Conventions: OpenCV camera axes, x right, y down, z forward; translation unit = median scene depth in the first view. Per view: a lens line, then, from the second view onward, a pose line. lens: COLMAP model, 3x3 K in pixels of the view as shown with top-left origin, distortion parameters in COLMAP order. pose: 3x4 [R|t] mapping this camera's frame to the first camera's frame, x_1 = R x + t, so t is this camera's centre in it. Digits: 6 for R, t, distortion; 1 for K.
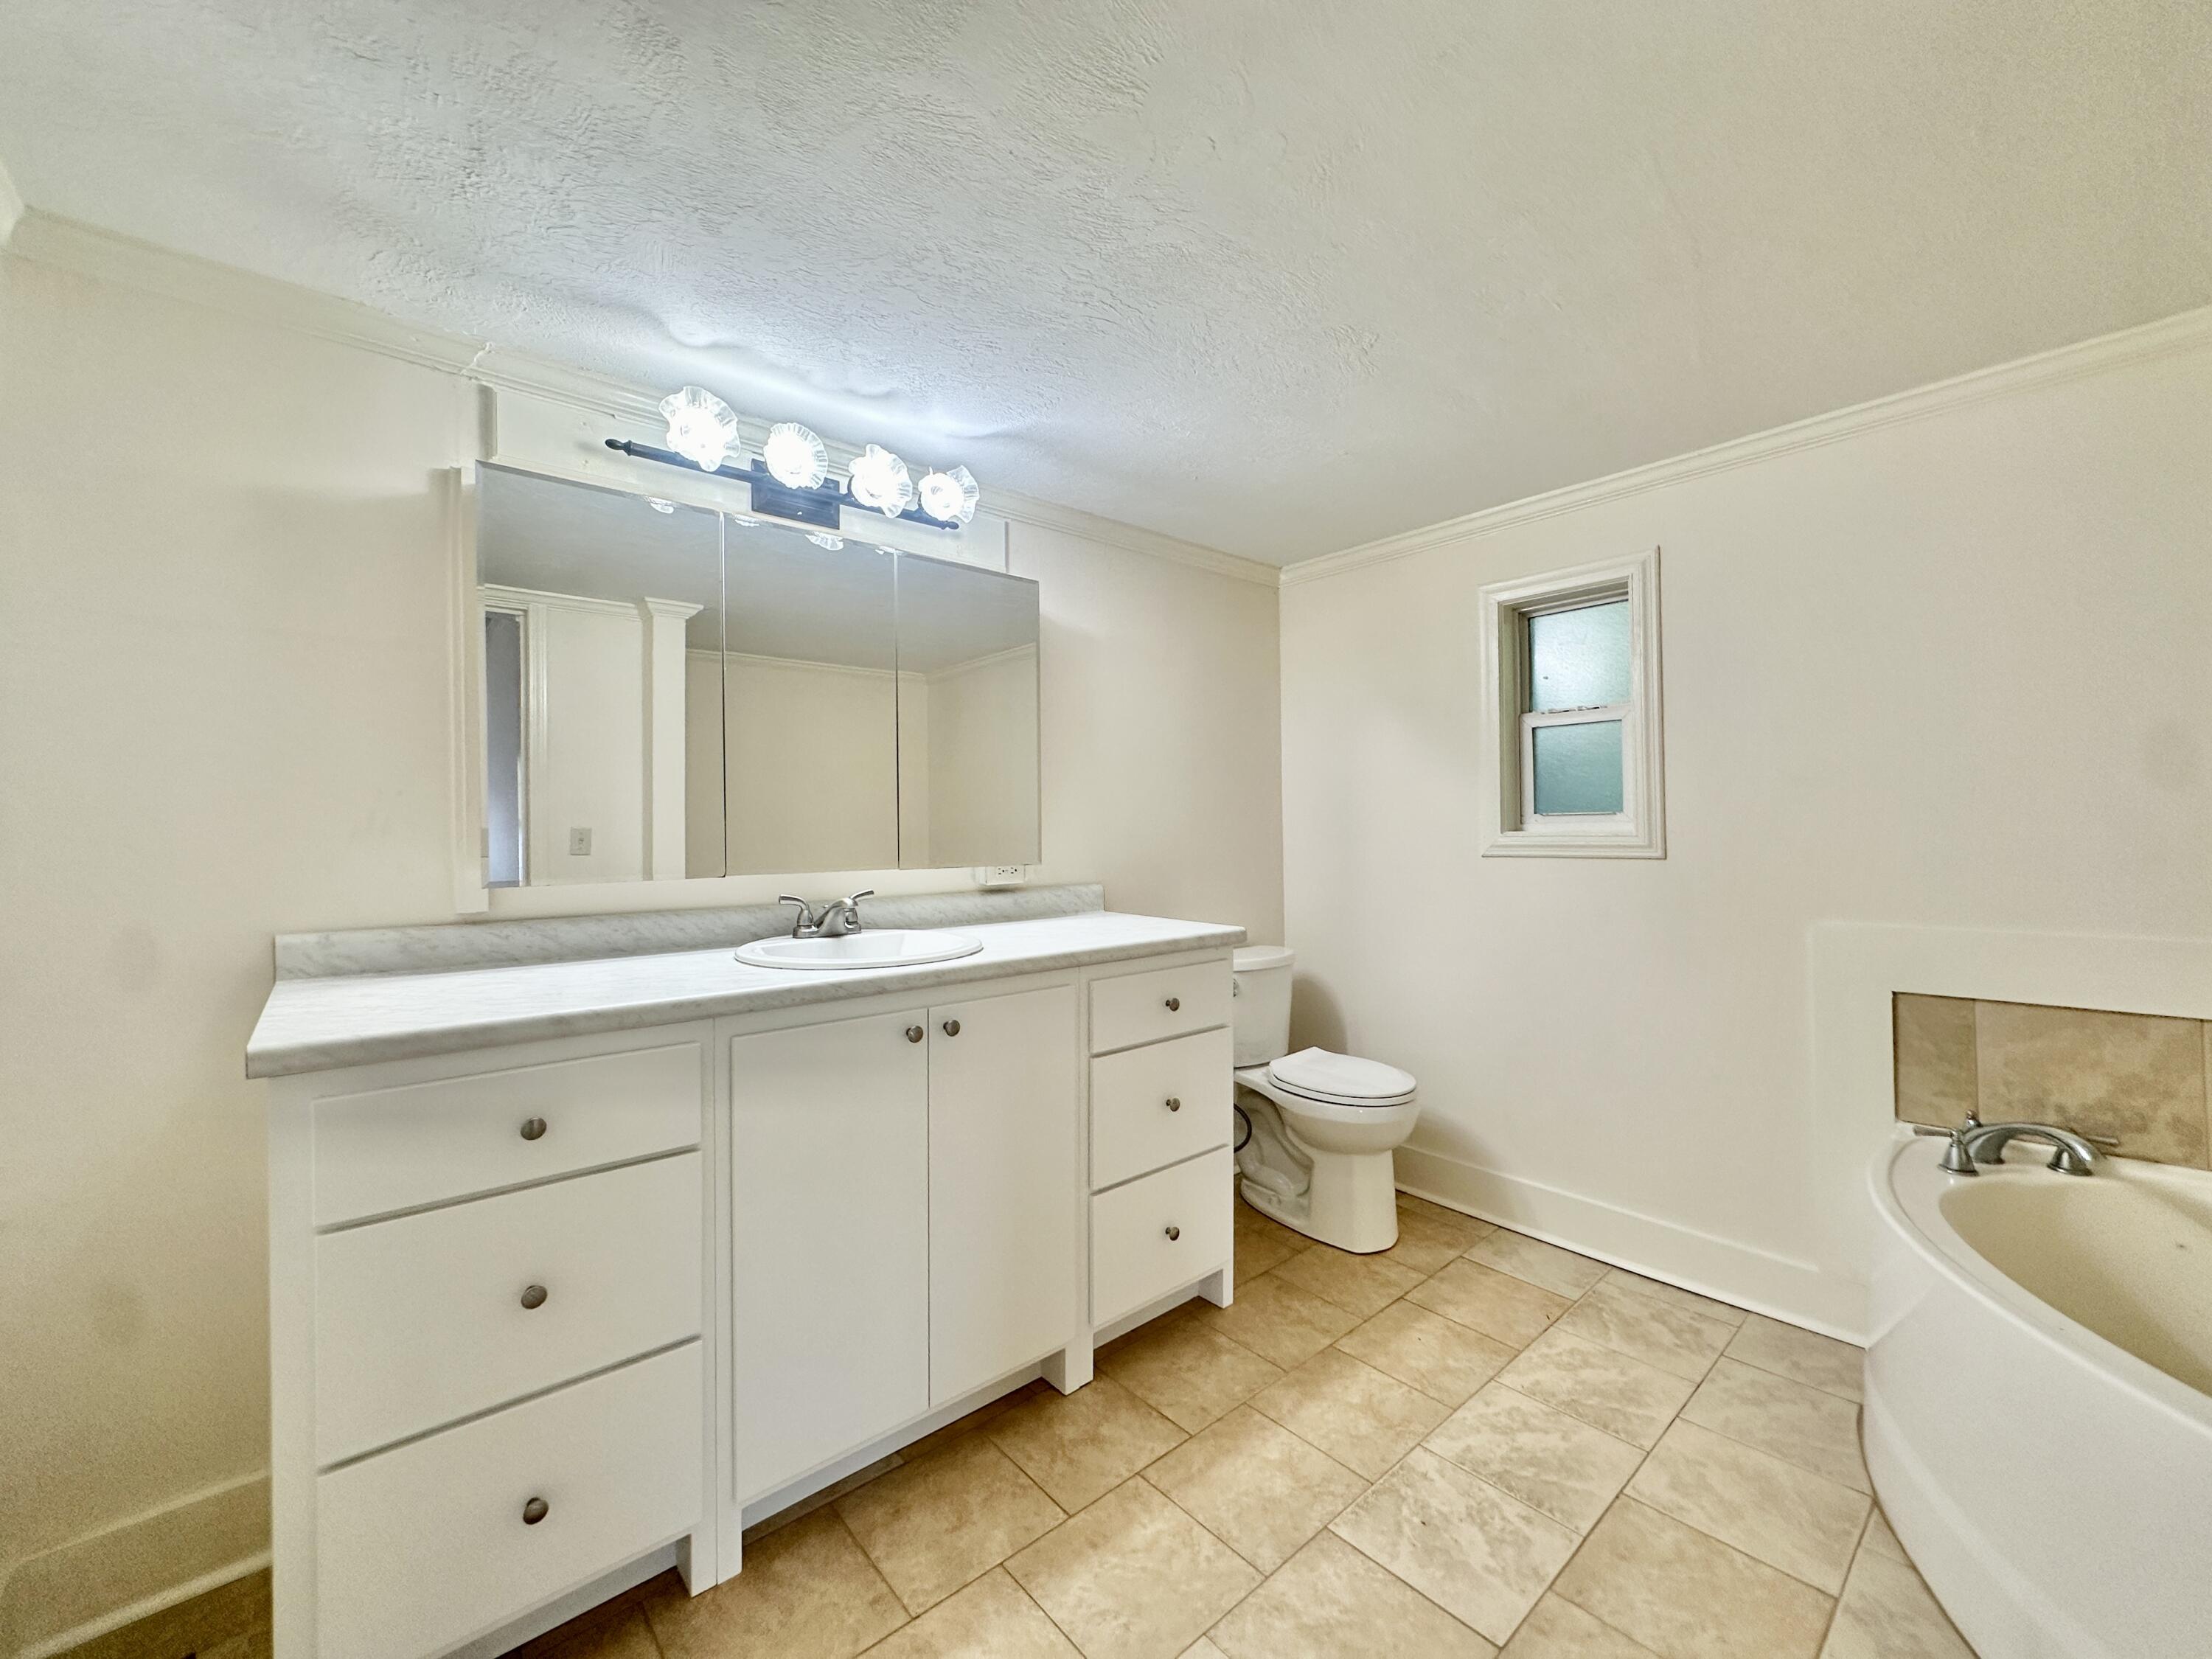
lens RADIAL K [[888.5, 0, 1104.5], [0, 888.5, 826.8], [0, 0, 1]] dist [-0.002533, 0.000779]
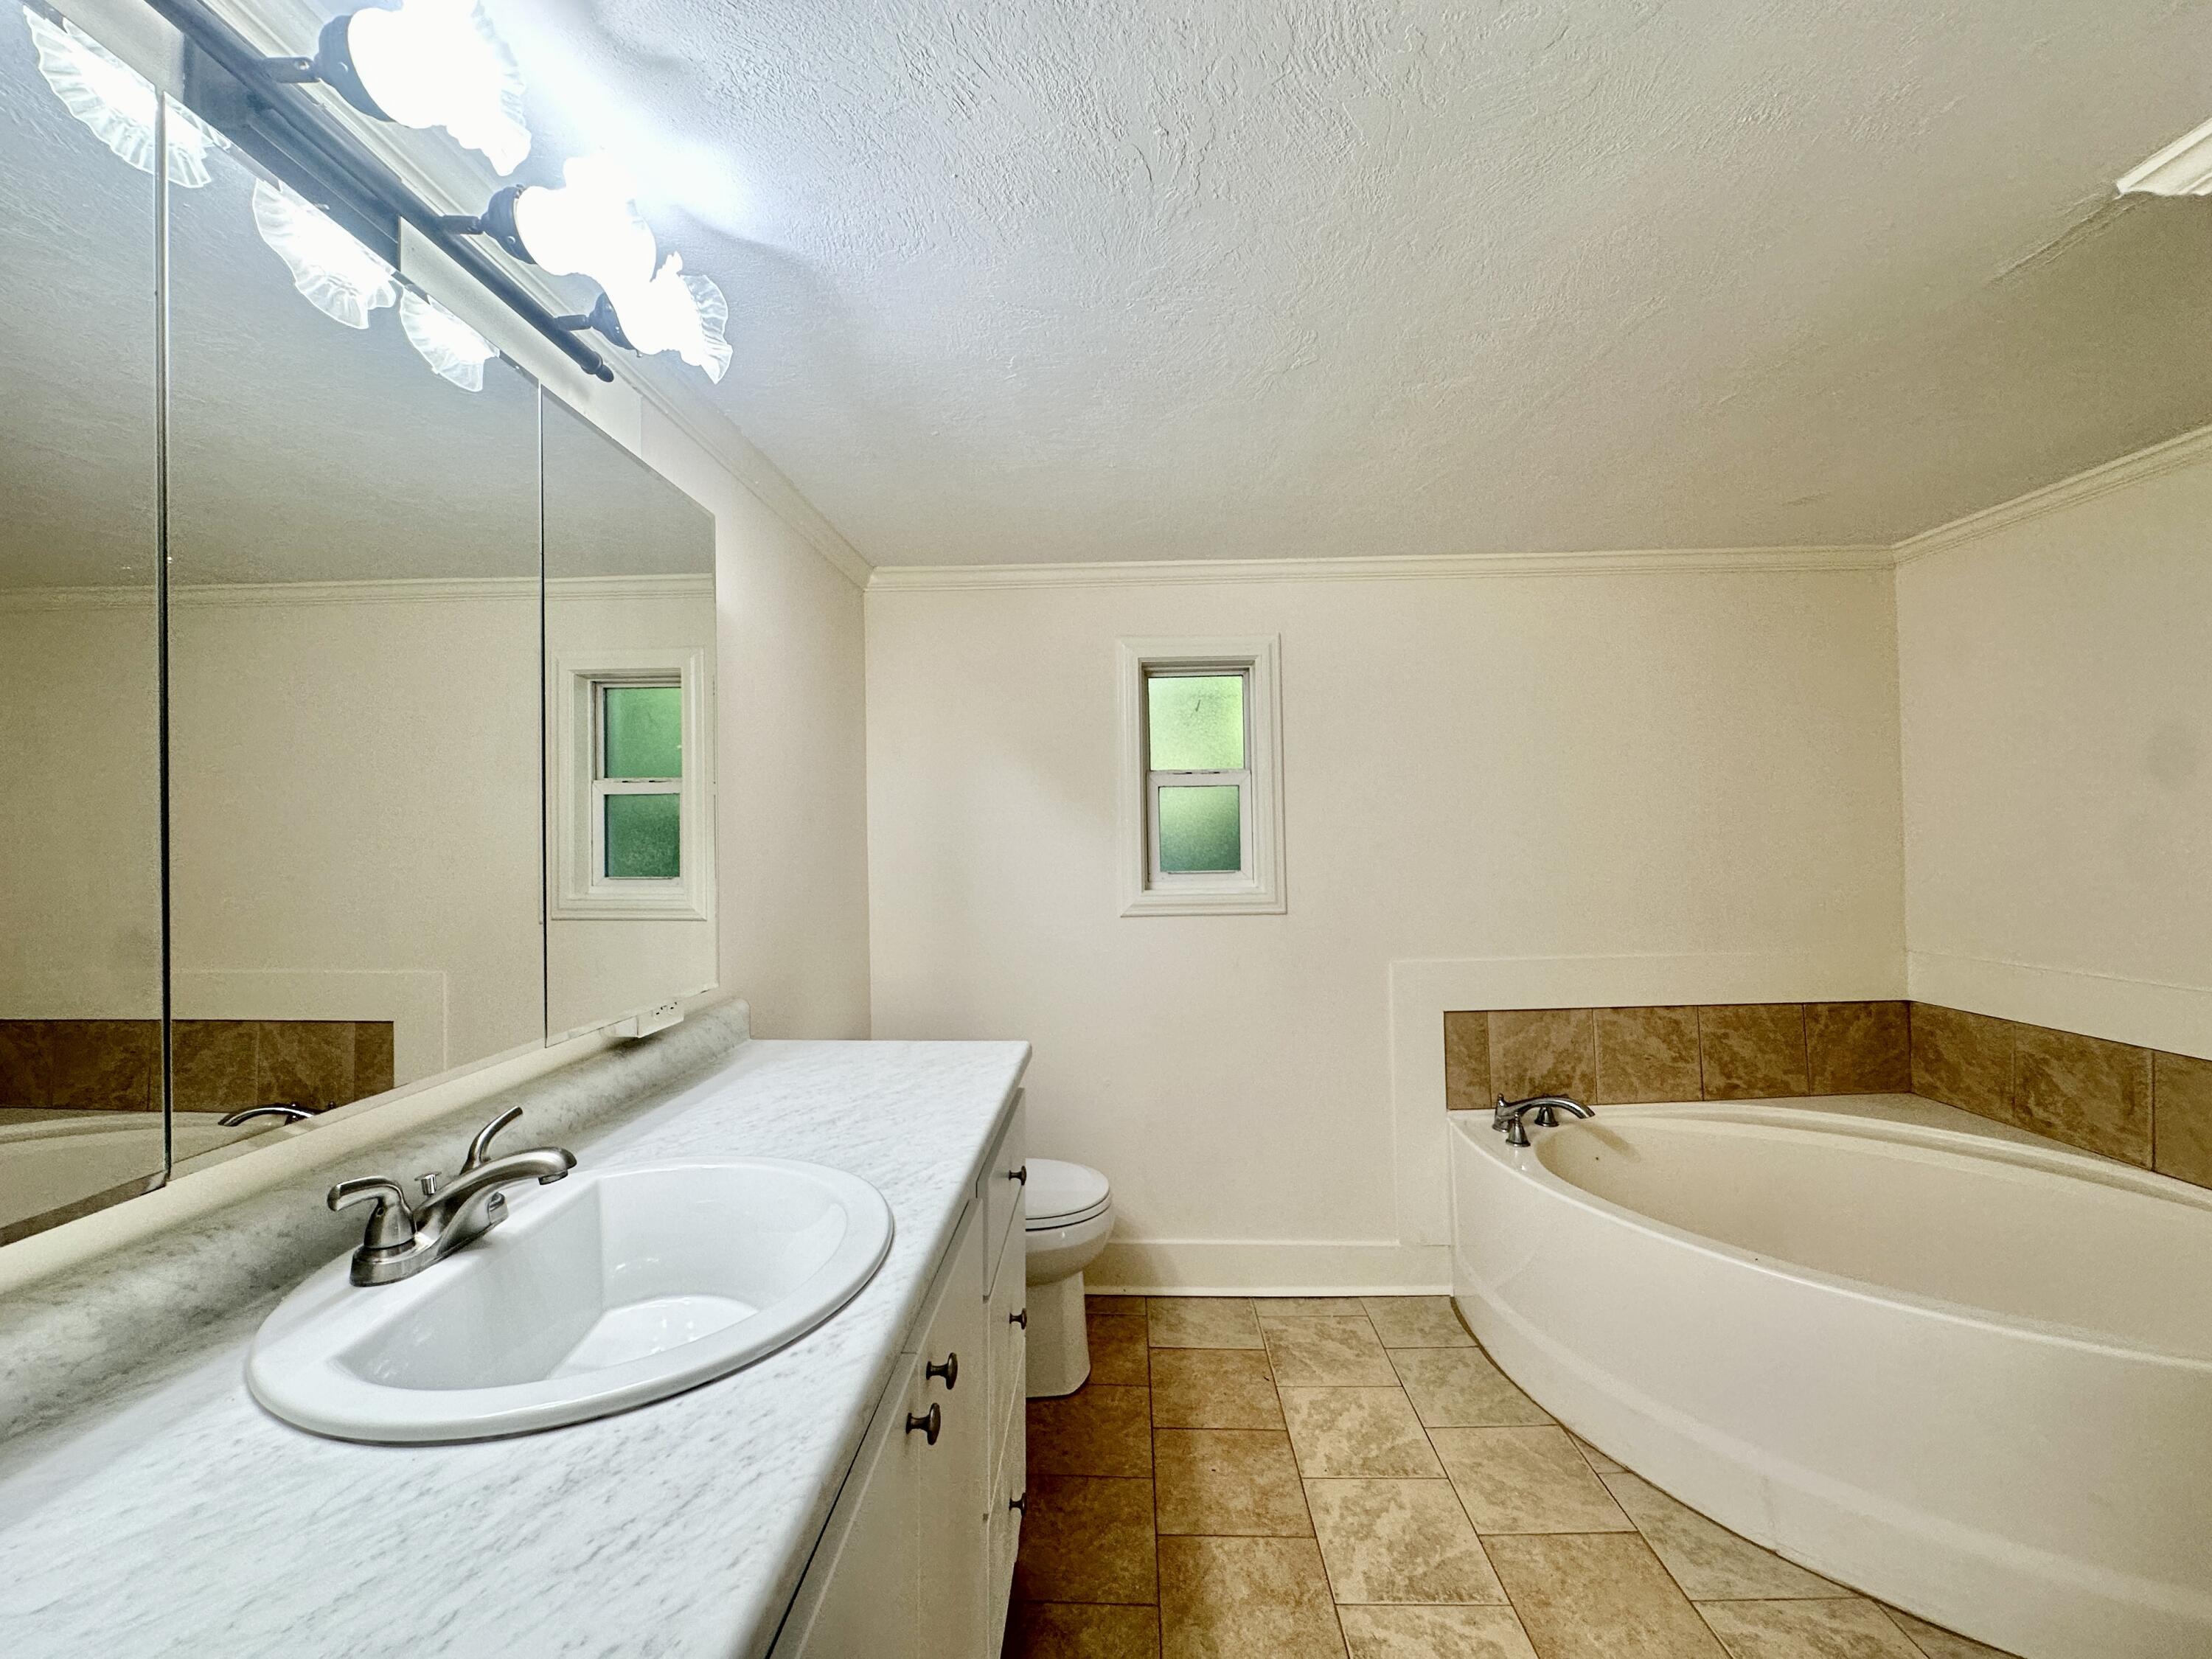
lens RADIAL K [[888.5, 0, 1105.1], [0, 888.5, 828.7], [0, 0, 1]] dist [-0.002533, 0.000779]
pose [[0.673179, 0.007173, 0.739445, -0.396601], [0.006002, 0.999867, -0.015164, -0.062556], [-0.739456, 0.014646, 0.673046, 0.472297]]
